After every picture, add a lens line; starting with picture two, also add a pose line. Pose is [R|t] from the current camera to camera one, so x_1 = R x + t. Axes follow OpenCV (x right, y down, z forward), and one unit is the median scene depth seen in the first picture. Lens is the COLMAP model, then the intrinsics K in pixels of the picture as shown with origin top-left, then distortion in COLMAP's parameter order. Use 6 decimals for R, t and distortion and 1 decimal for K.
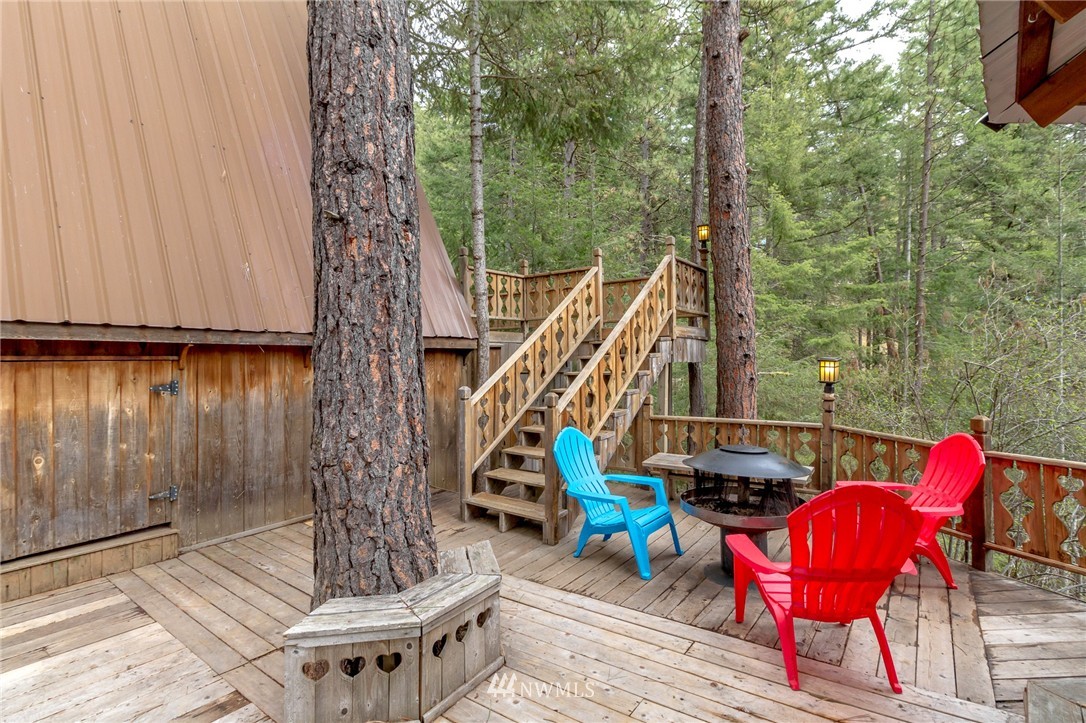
lens RADIAL K [[525.4, 0, 543.3], [0, 525.4, 350.0], [0, 0, 1]] dist [0.001851, 0.000355]
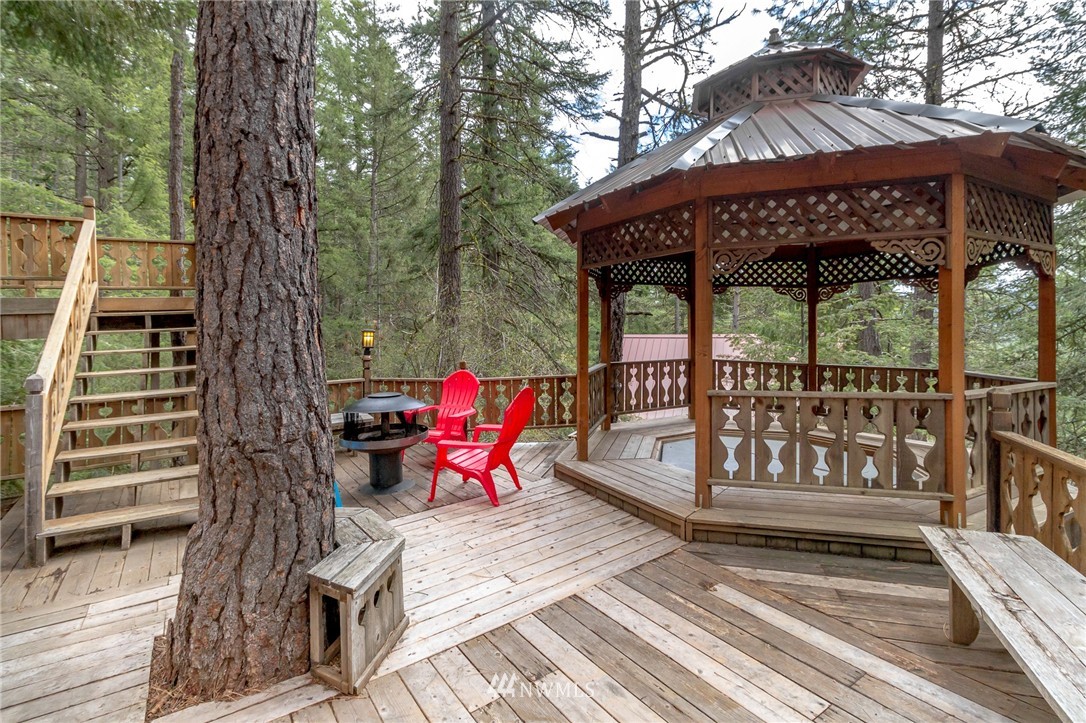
lens RADIAL K [[513.3, 0, 542.9], [0, 513.3, 323.5], [0, 0, 1]] dist [-0.000837, -0.000204]
pose [[0.321669, 0.001850, 0.946850, -0.970062], [0.004904, 0.999981, -0.003620, 0.010164], [-0.946839, 0.005808, 0.321654, 0.221337]]
